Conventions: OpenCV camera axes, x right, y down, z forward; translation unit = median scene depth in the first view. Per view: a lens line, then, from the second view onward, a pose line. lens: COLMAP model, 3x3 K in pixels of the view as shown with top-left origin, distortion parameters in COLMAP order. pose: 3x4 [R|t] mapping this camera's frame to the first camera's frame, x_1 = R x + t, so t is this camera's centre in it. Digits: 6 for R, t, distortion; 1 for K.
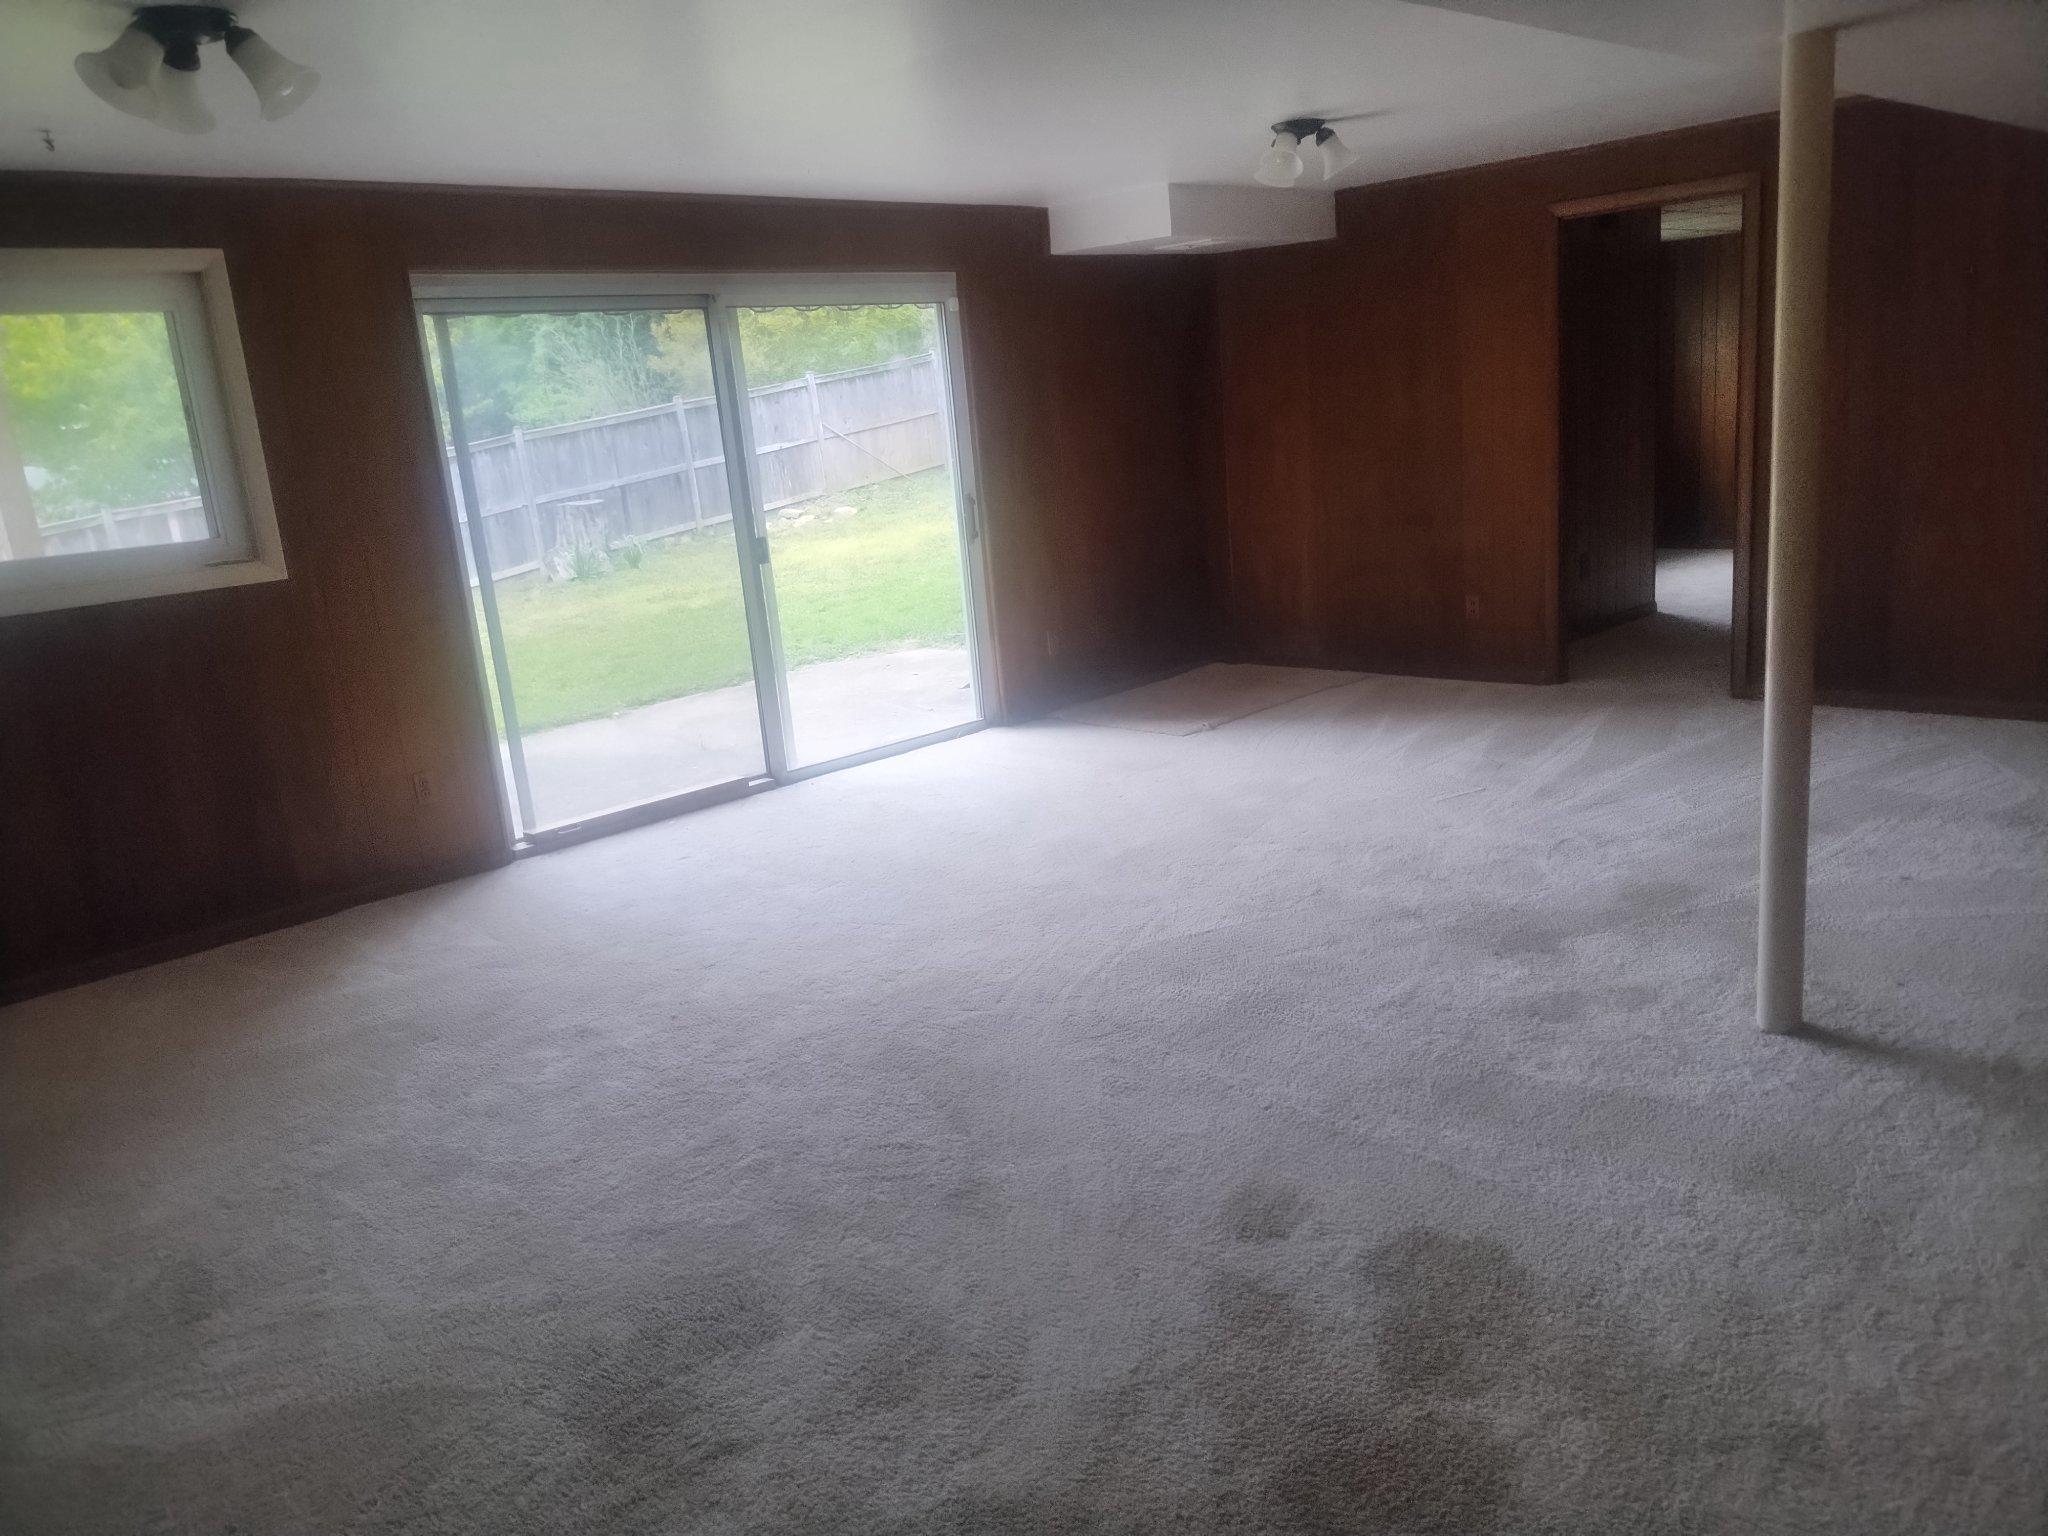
lens RADIAL K [[1529.3, 0, 1022.4], [0, 1529.3, 777.8], [0, 0, 1]] dist [0.029991, -0.027569]
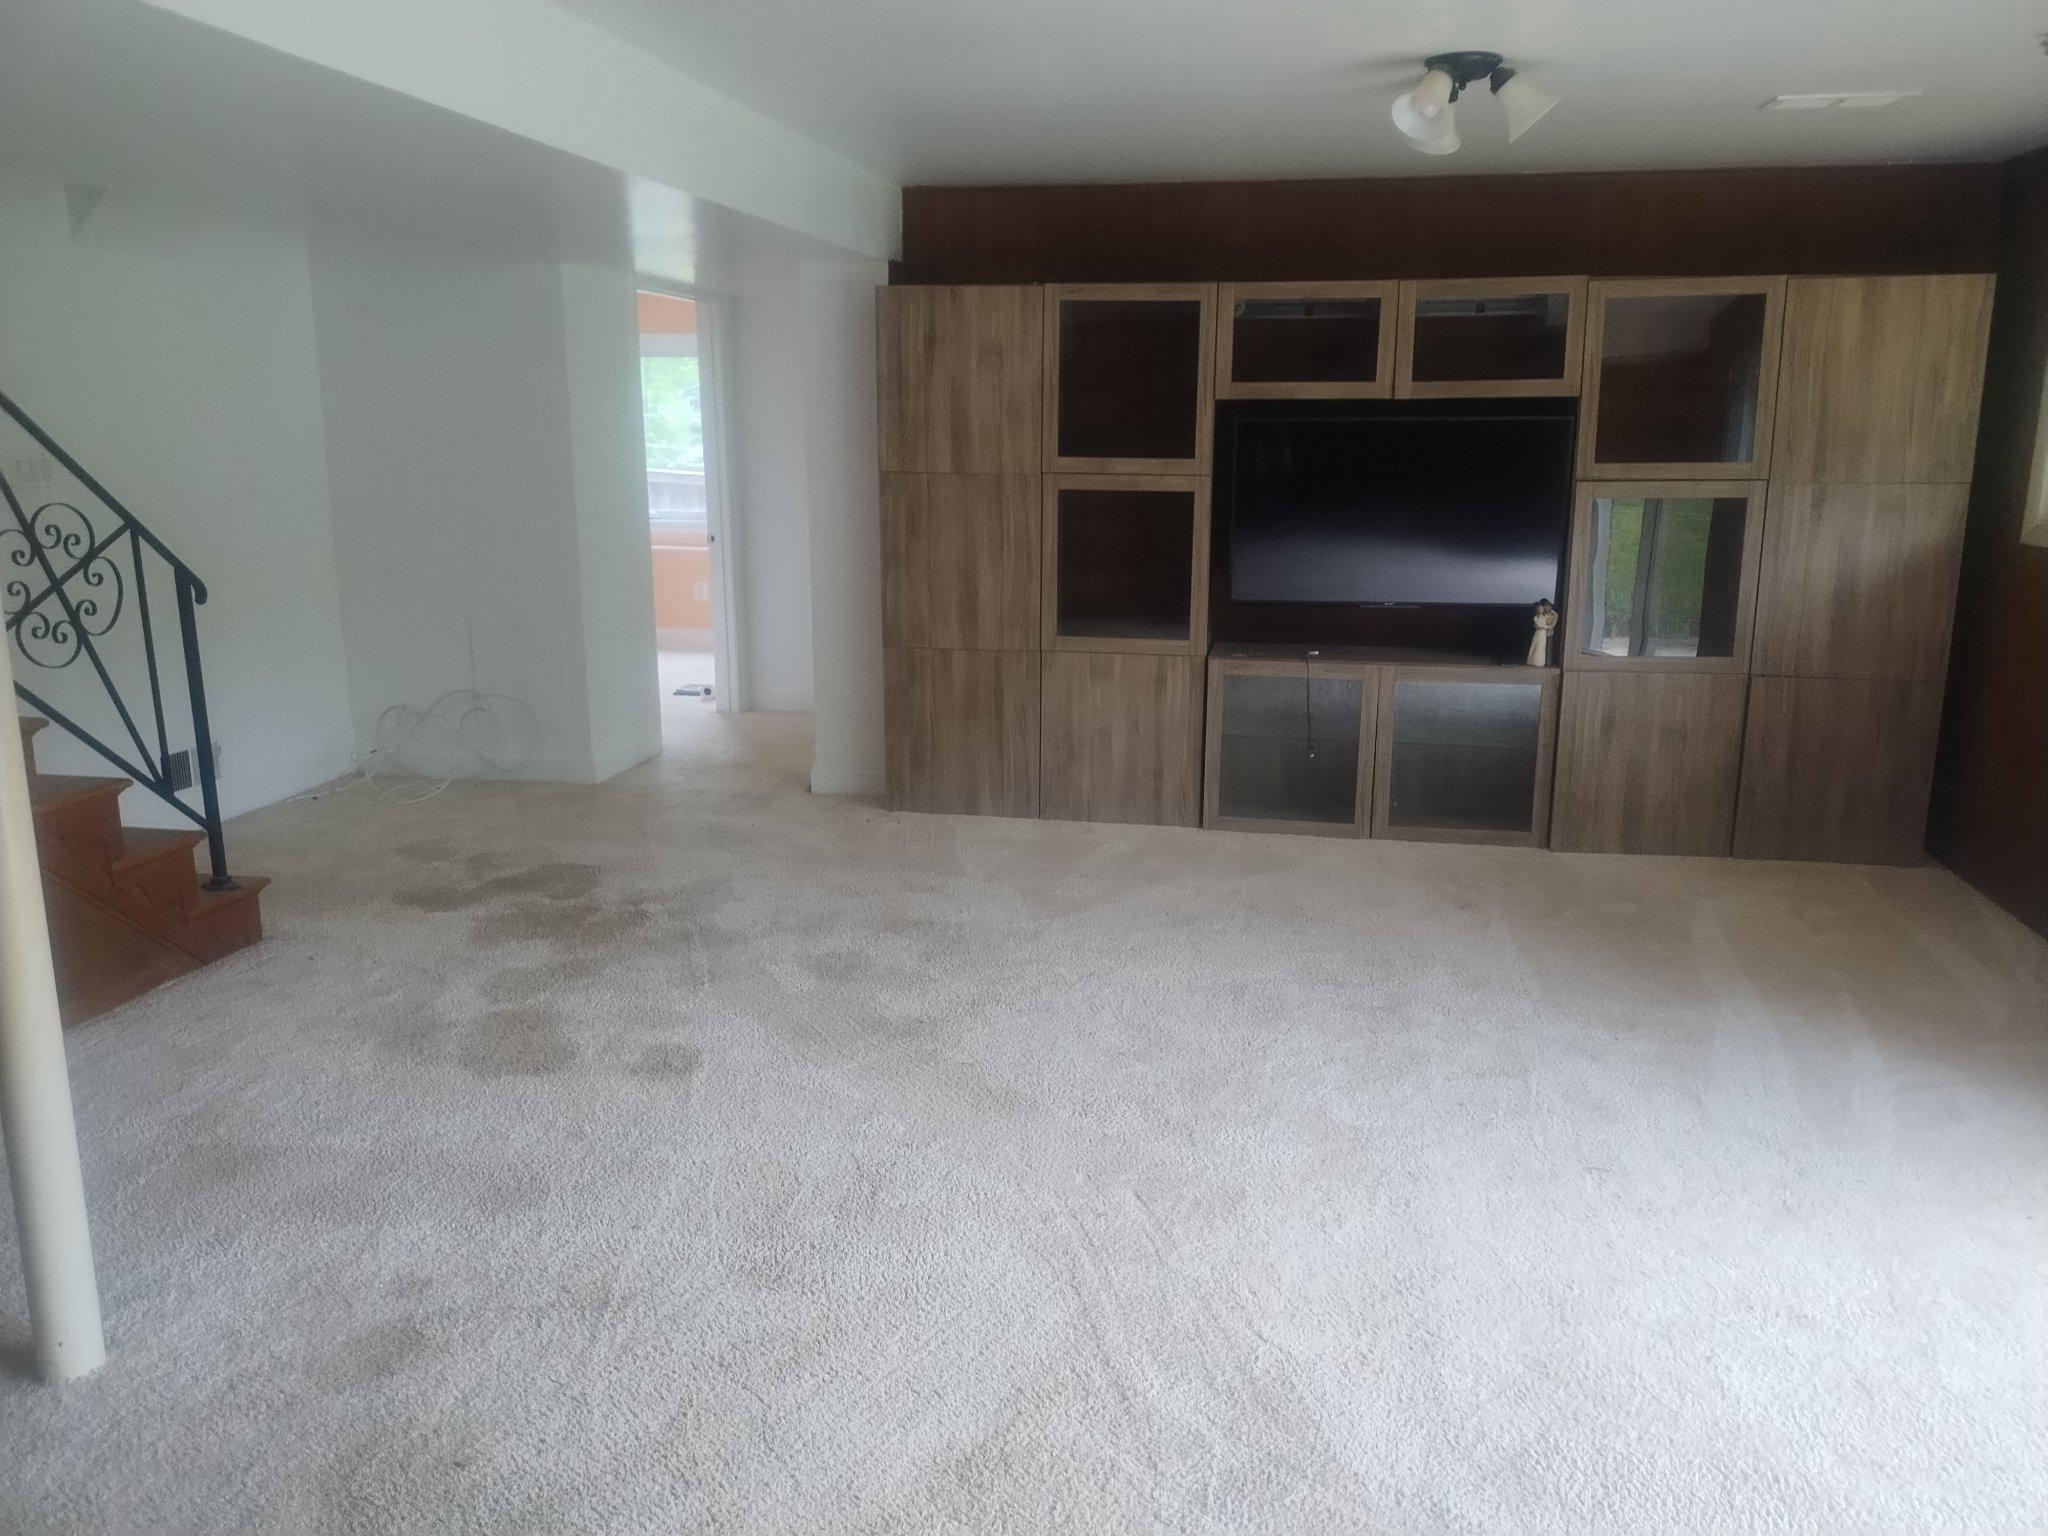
lens RADIAL K [[1510.3, 0, 1028.6], [0, 1510.3, 760.9], [0, 0, 1]] dist [0.068168, -0.094119]
pose [[-0.811001, 0.202983, -0.548704, 0.332860], [-0.075938, 0.893426, 0.442745, -0.320170], [0.580096, 0.400734, -0.709155, 1.187991]]
